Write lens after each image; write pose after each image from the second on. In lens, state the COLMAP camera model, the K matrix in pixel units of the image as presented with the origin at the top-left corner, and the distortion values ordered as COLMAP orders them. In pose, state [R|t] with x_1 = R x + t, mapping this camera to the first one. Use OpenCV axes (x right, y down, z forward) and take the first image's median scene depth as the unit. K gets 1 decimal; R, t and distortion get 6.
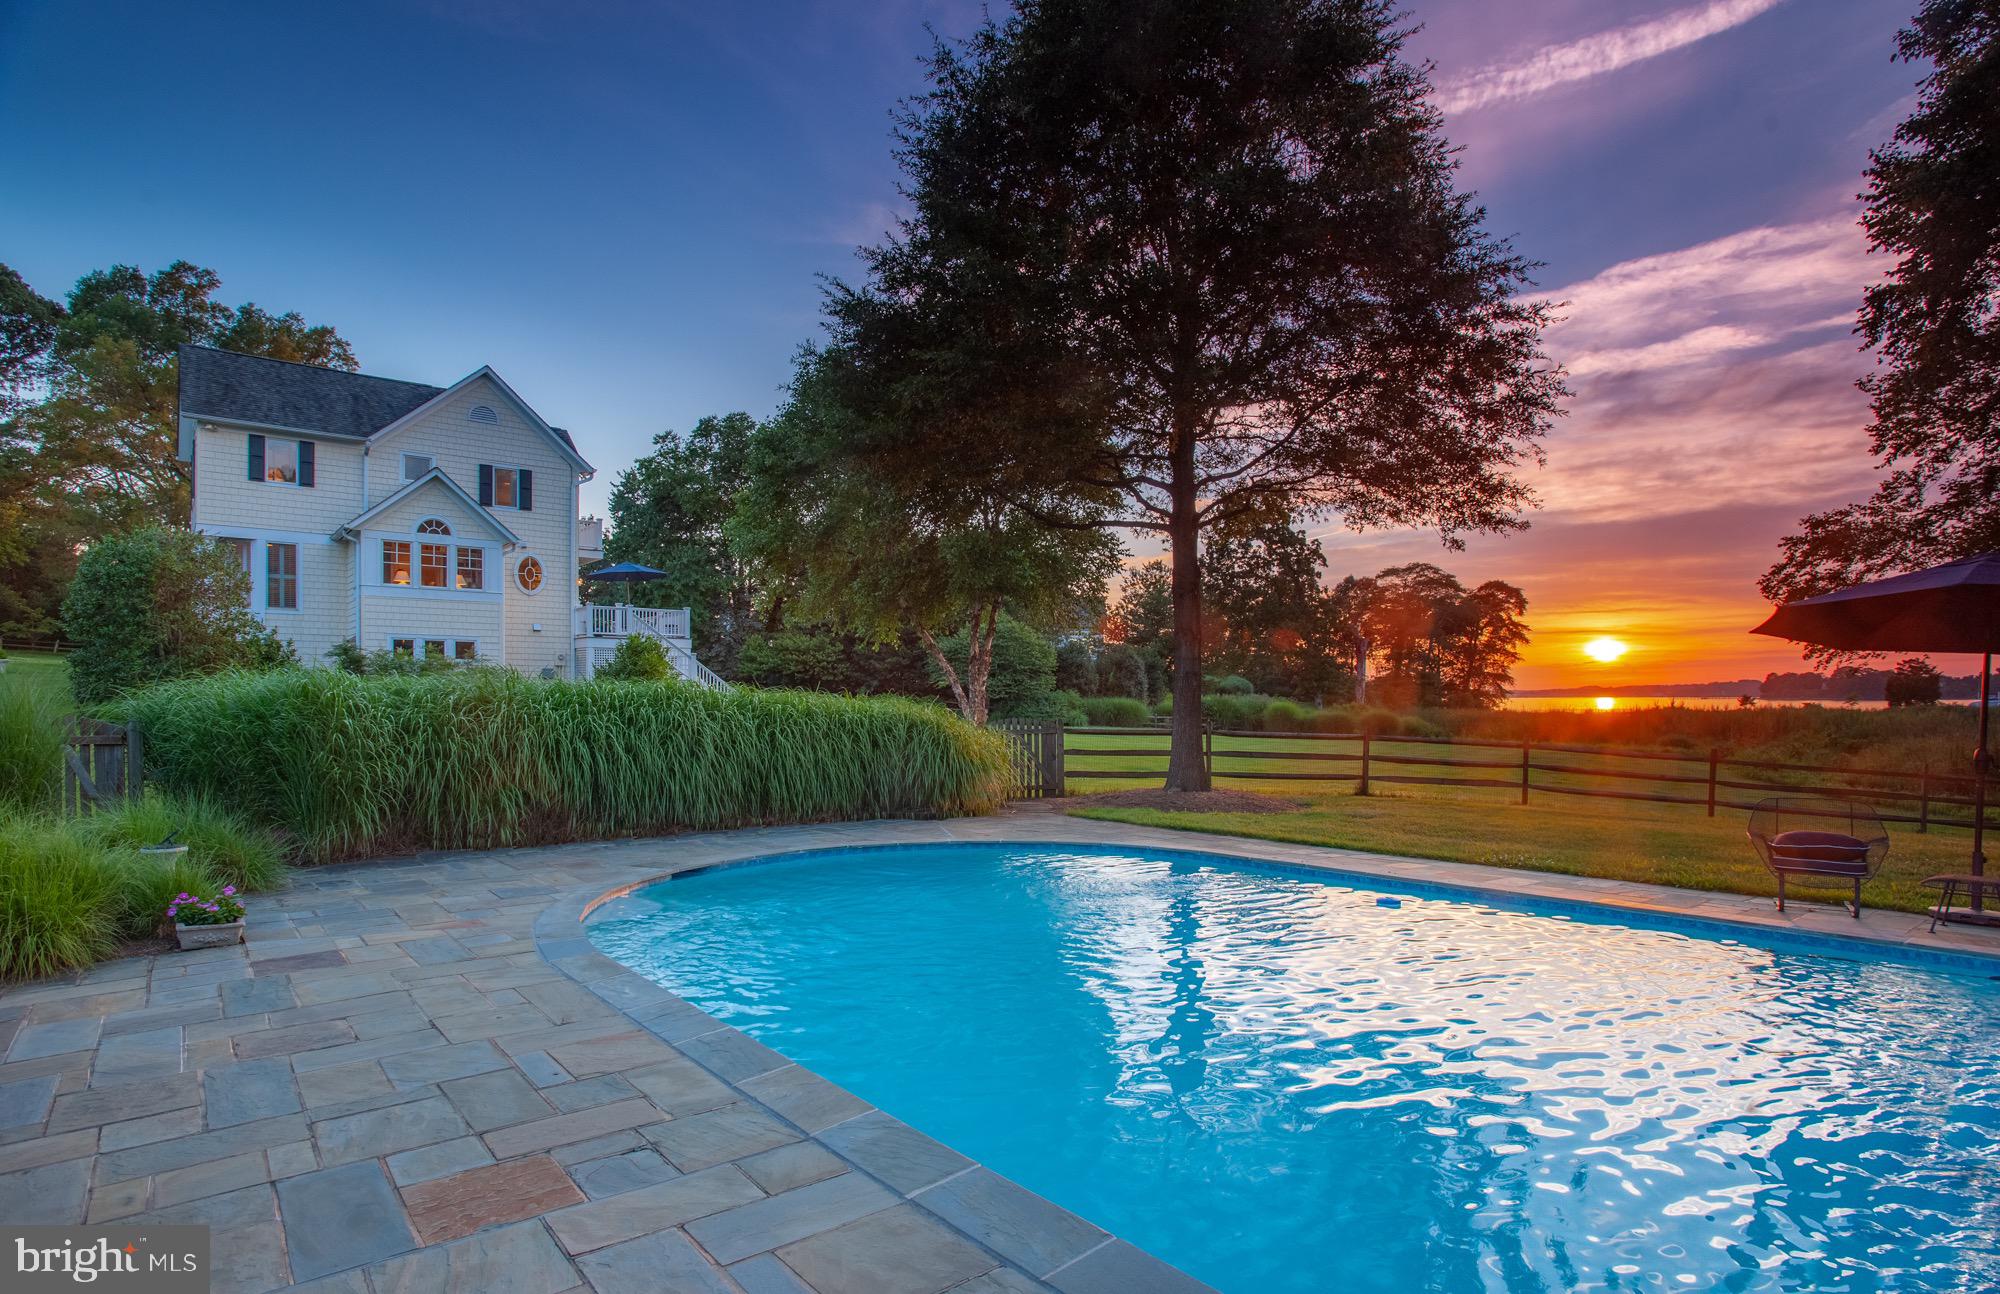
lens RADIAL K [[1065.7, 0, 1005.4], [0, 1065.7, 706.0], [0, 0, 1]] dist [-0.020341, 0.002293]
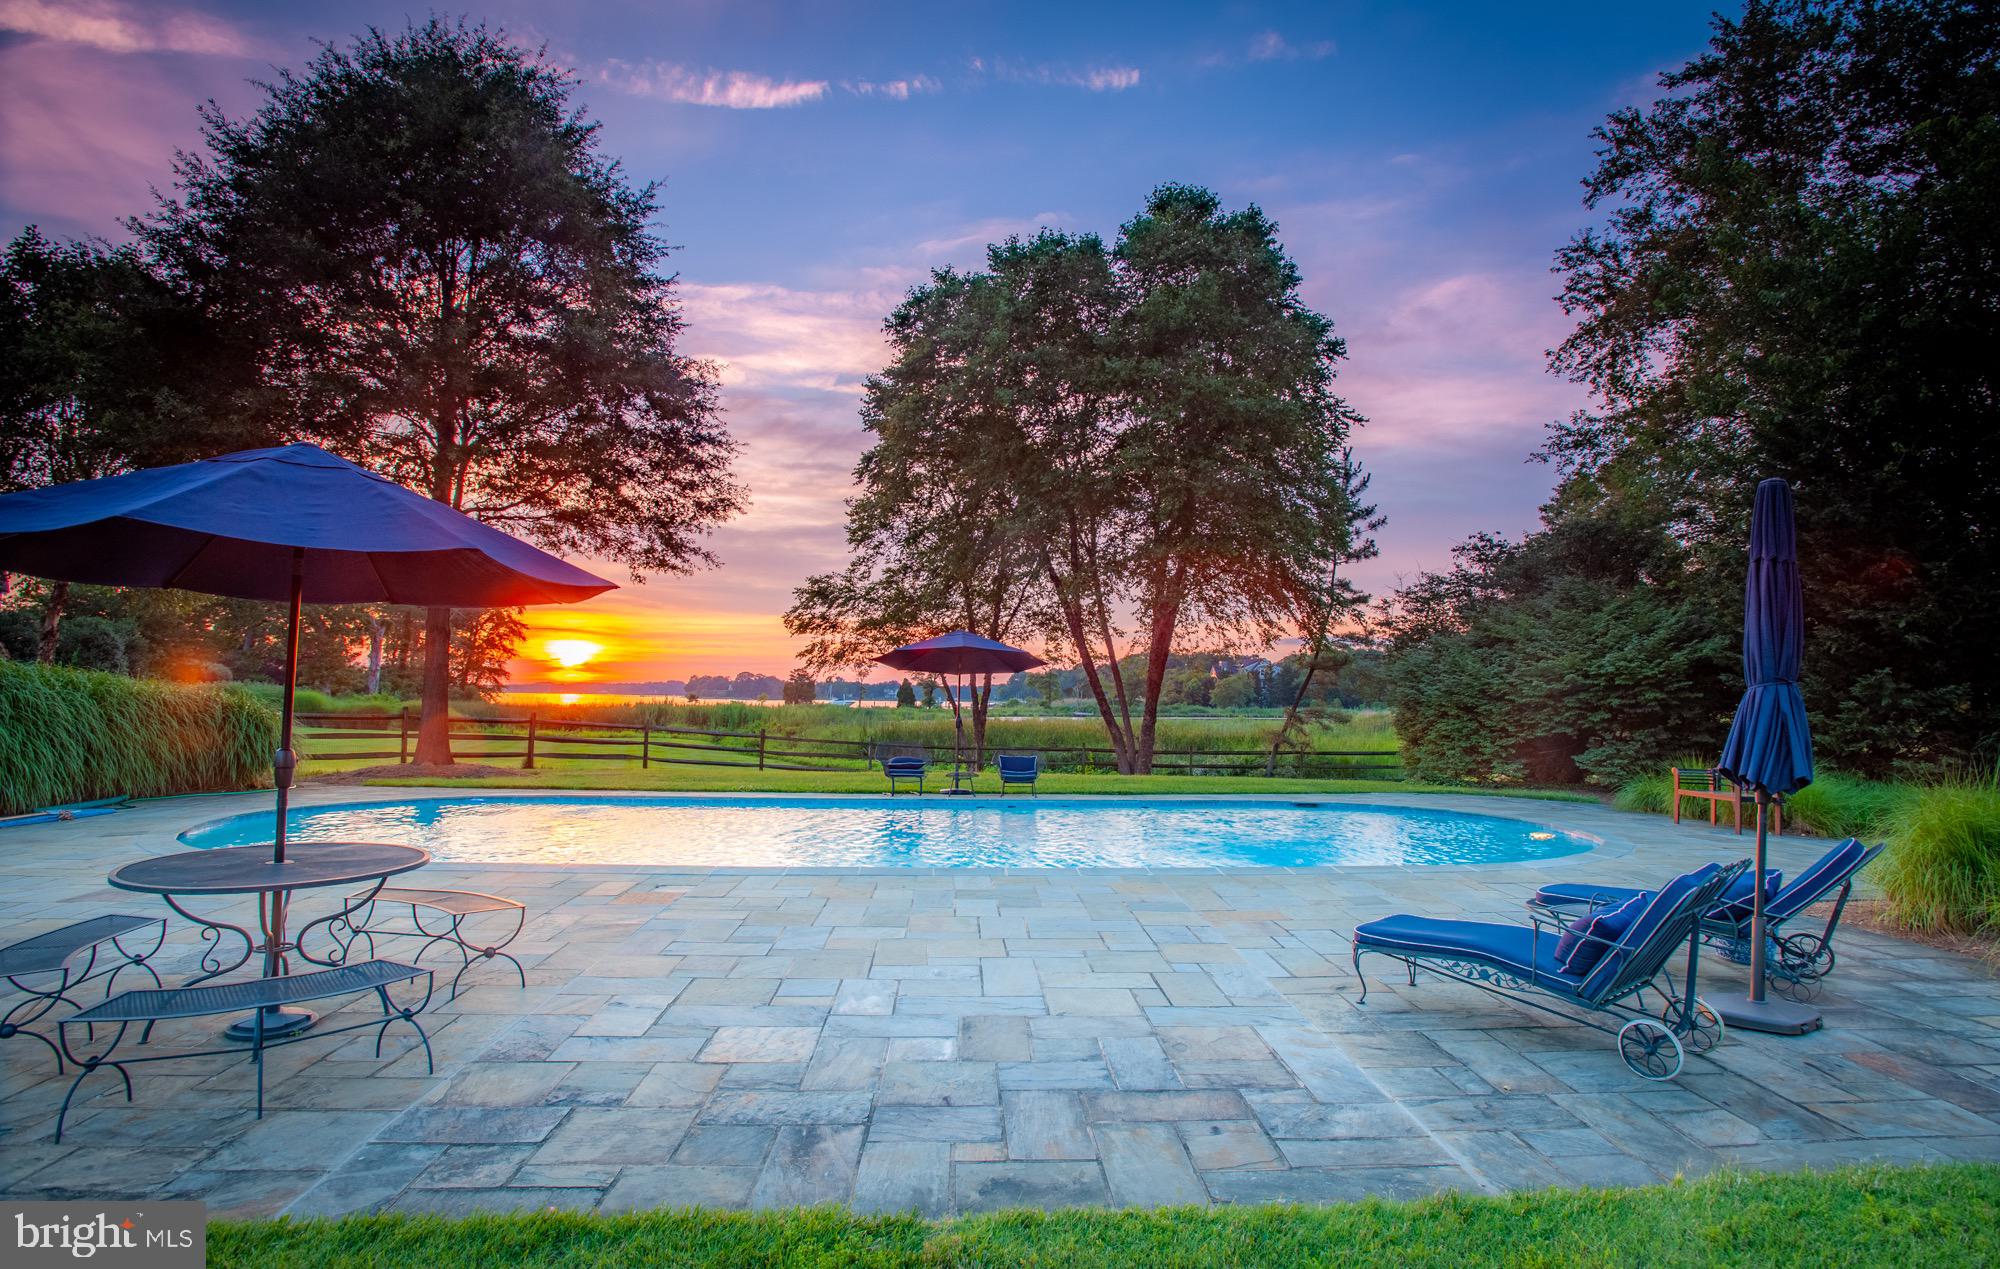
lens RADIAL K [[1132.0, 0, 999.2], [0, 1132.0, 634.3], [0, 0, 1]] dist [-0.000843, -0.000265]
pose [[0.609151, 0.058536, 0.790891, -0.263363], [-0.011533, 0.997821, -0.064968, 0.005719], [-0.792971, 0.030454, 0.608498, -0.155636]]
